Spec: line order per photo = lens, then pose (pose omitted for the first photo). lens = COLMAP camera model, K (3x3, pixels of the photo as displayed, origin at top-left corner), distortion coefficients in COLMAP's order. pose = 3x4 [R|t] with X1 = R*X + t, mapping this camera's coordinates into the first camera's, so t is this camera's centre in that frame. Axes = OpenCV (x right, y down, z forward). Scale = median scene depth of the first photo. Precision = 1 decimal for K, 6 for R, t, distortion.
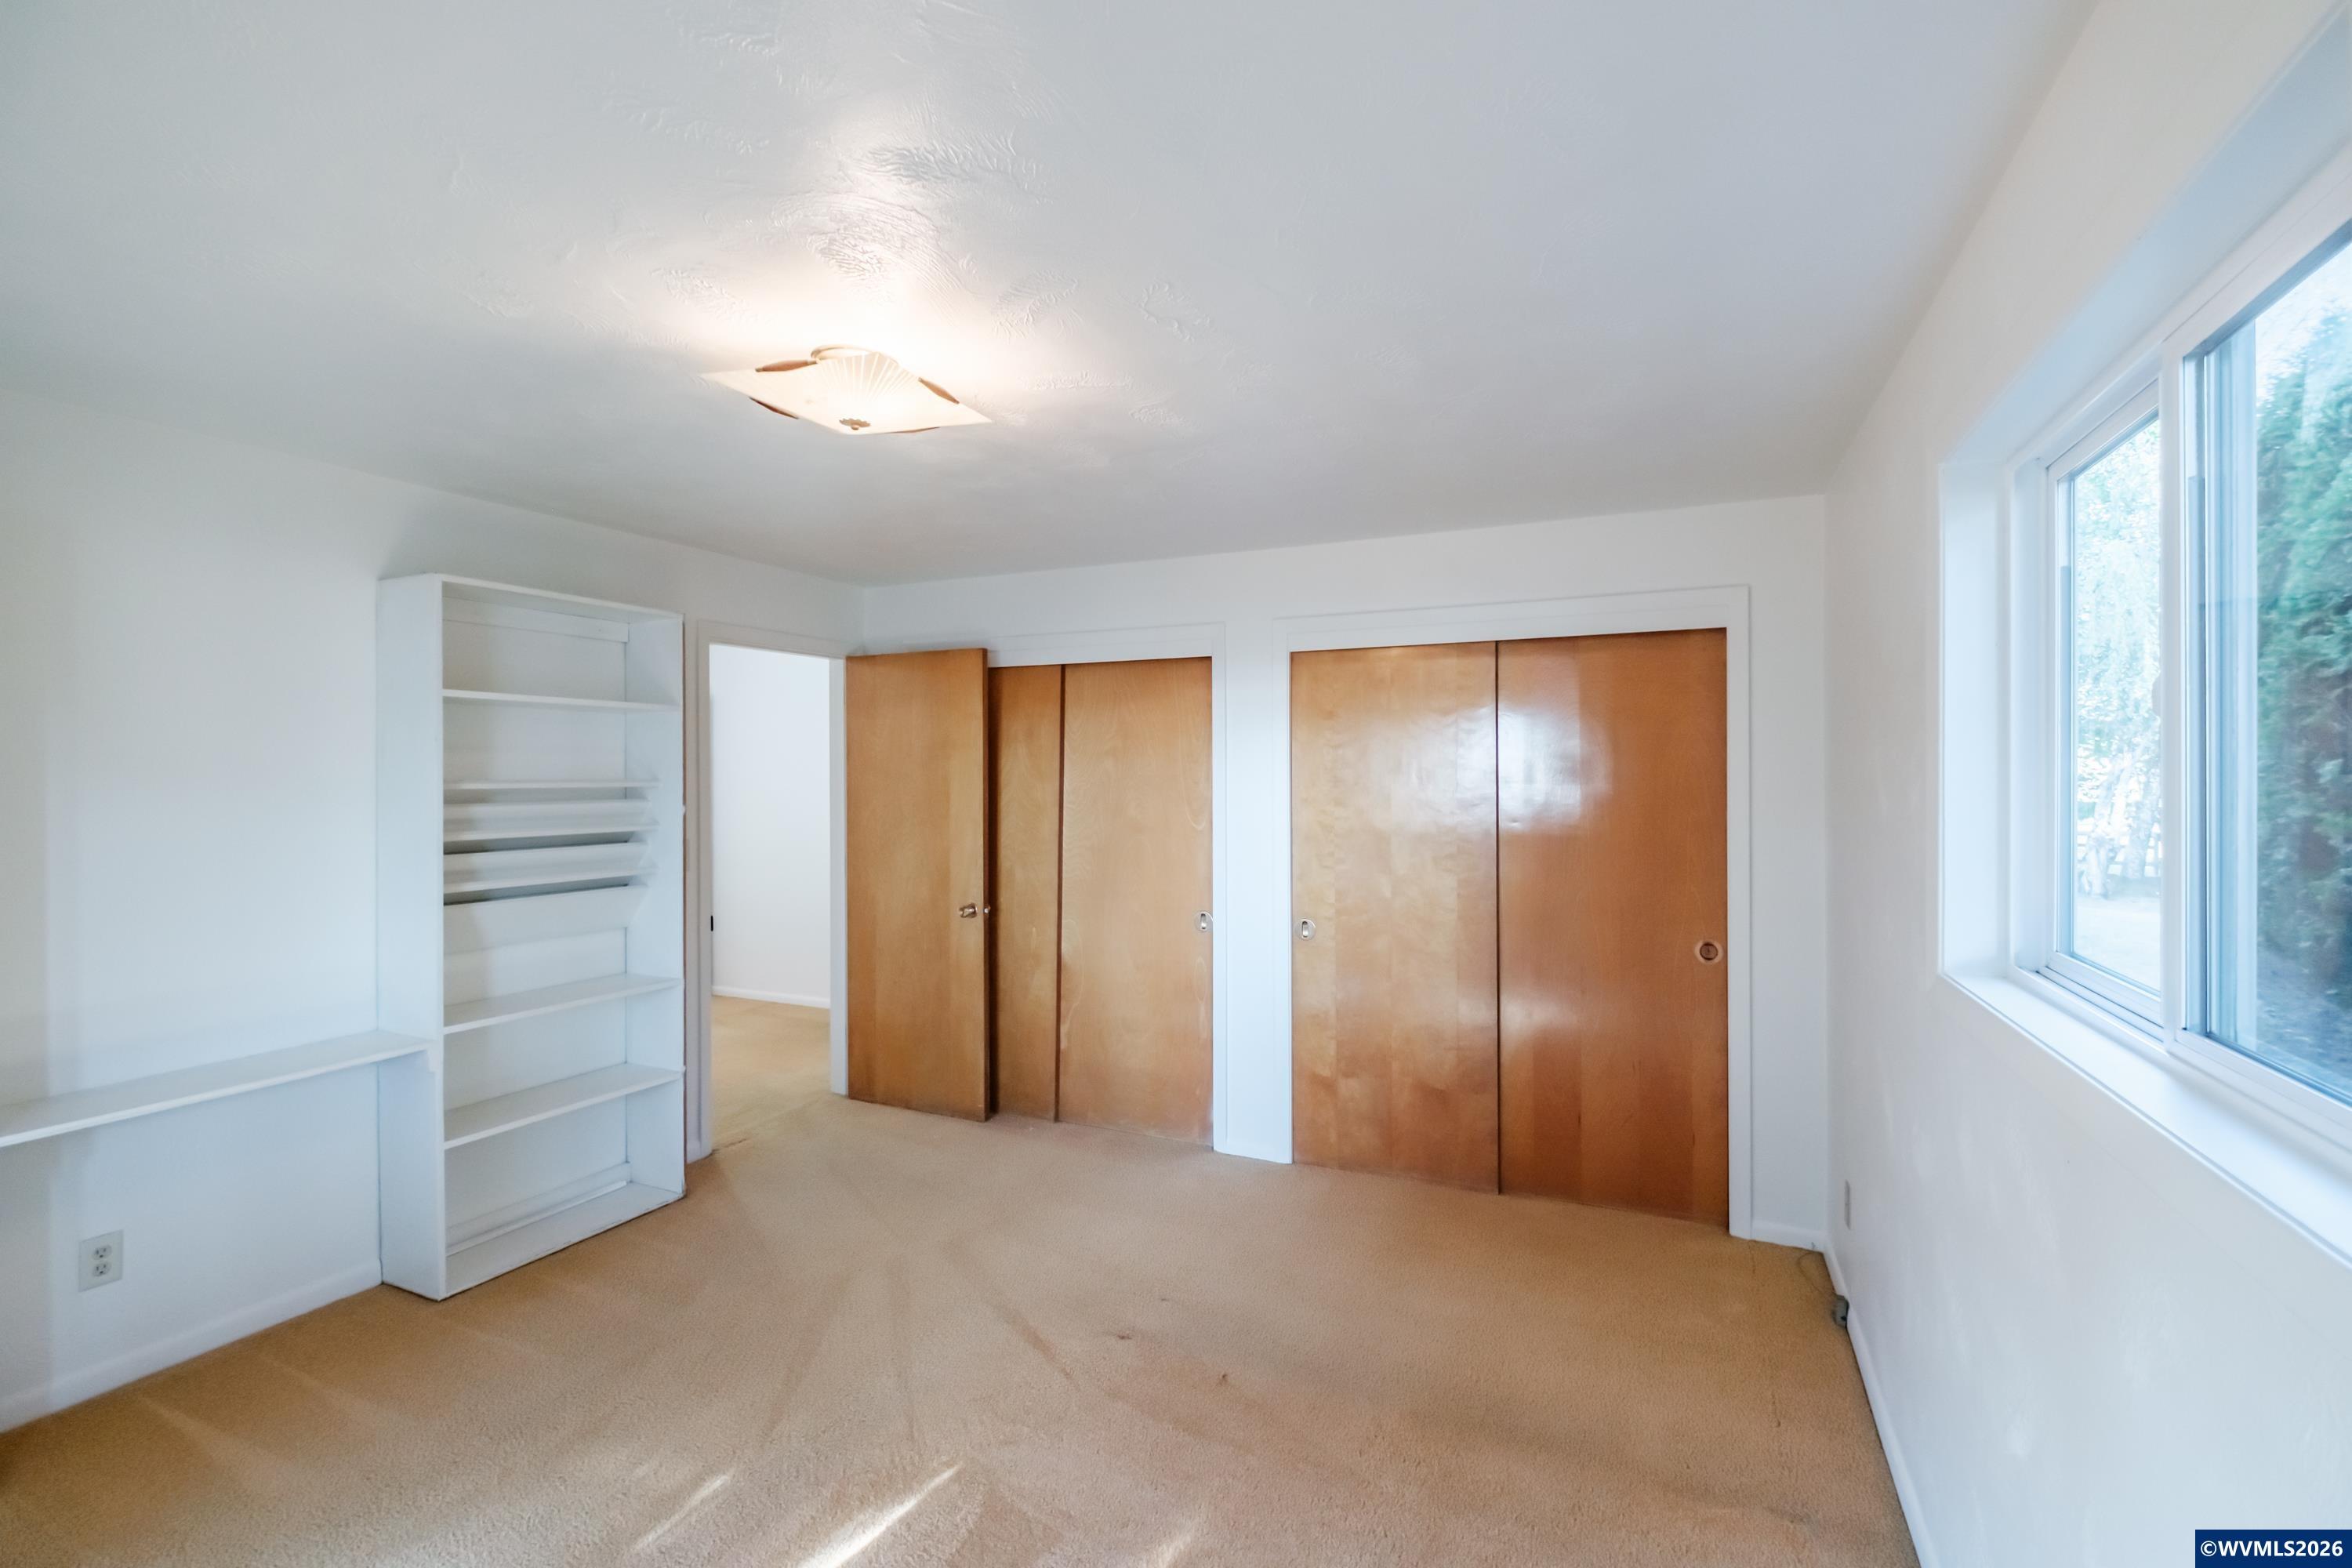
lens RADIAL K [[1029.8, 0, 1183.1], [0, 1029.8, 778.4], [0, 0, 1]] dist [-0.000717, -0.001690]
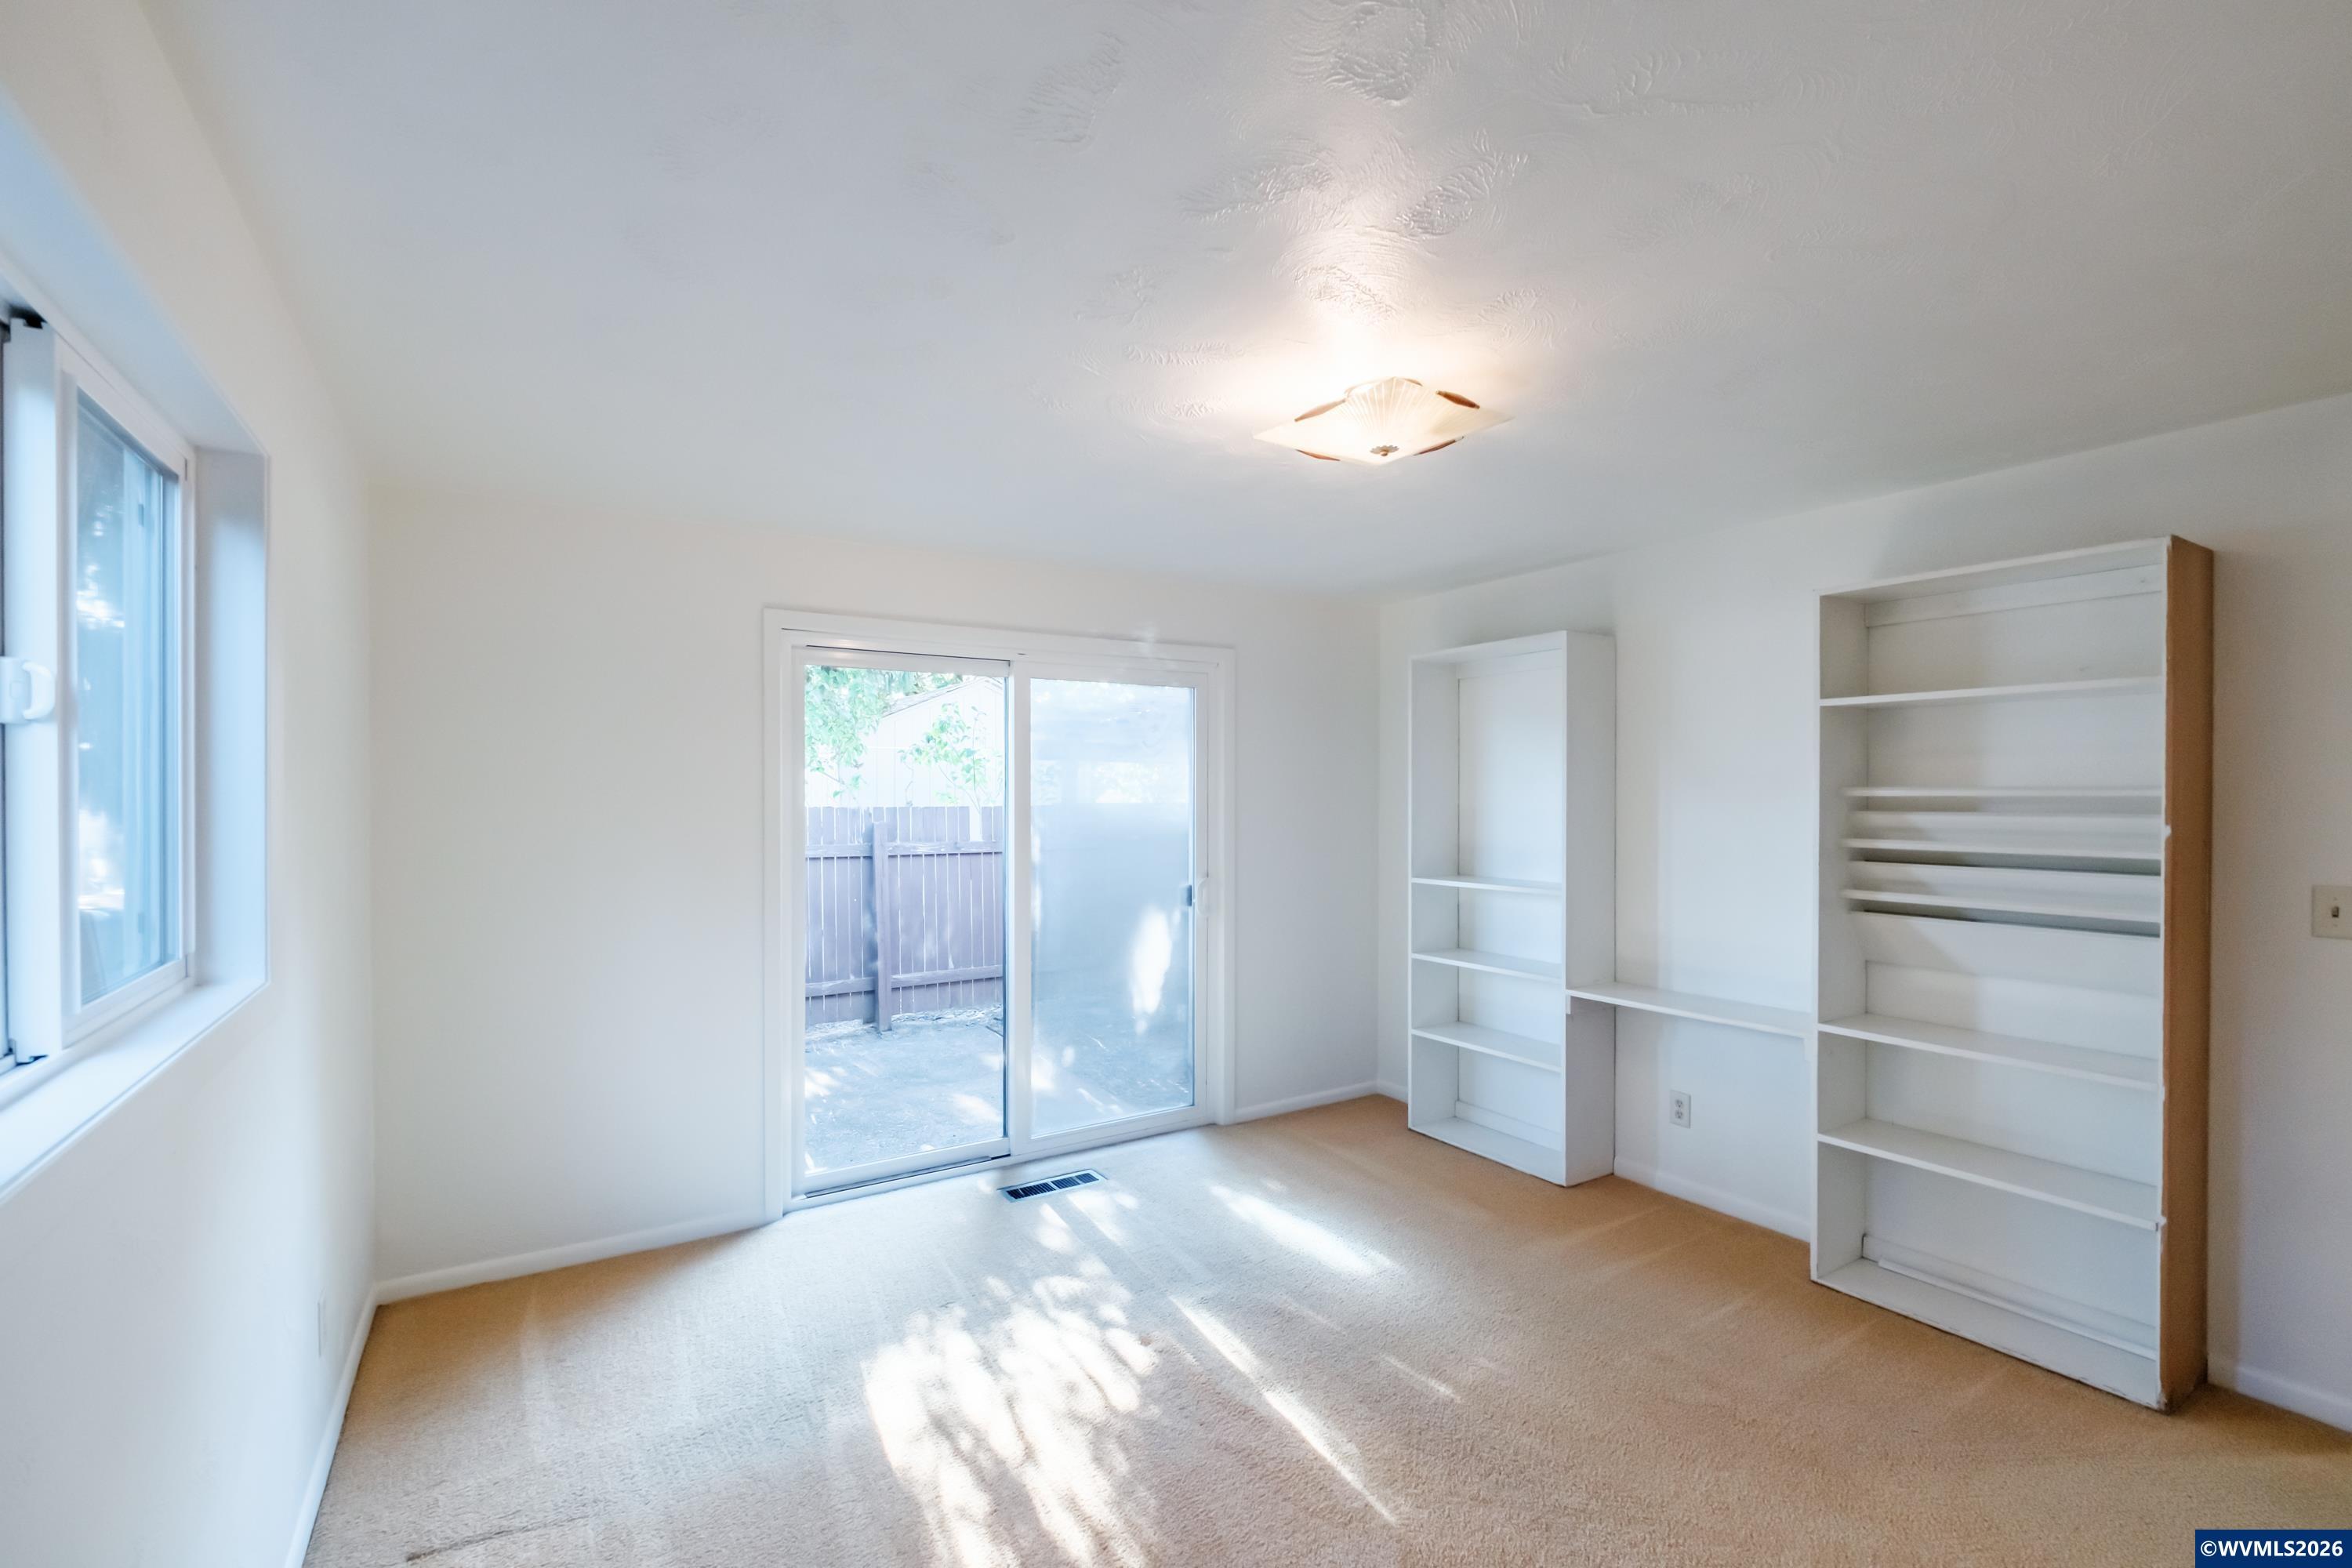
lens RADIAL K [[1029.8, 0, 1182.9], [0, 1029.8, 789.8], [0, 0, 1]] dist [-0.000717, -0.001690]
pose [[-0.520435, 0.004897, -0.853887, 0.570300], [0.000646, 0.999986, 0.005341, -0.001431], [0.853901, 0.002228, -0.520431, 1.112761]]
